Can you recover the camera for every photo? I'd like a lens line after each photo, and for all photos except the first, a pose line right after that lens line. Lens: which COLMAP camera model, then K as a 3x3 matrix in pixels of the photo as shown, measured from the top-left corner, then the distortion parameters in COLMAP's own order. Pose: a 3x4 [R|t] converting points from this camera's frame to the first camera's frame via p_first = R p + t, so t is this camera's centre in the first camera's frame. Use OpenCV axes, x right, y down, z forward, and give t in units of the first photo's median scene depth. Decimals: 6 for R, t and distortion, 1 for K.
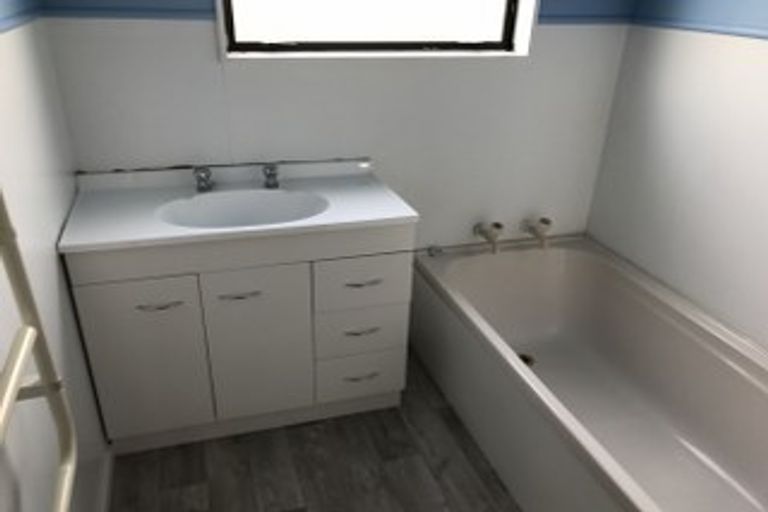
lens RADIAL K [[597.5, 0, 385.4], [0, 597.5, 276.2], [0, 0, 1]] dist [-0.000137, -0.002137]
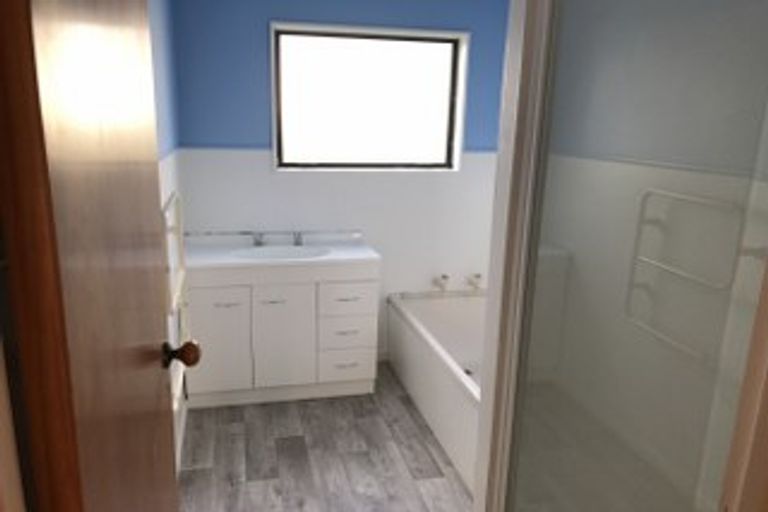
lens RADIAL K [[599.2, 0, 384.0], [0, 599.2, 256.0], [0, 0, 1]] dist [-0.000681, -0.002686]
pose [[0.996419, 0.016615, -0.082898, 0.182287], [-0.035056, 0.973434, -0.226268, 0.243256], [0.076937, 0.228364, 0.970531, -0.572148]]
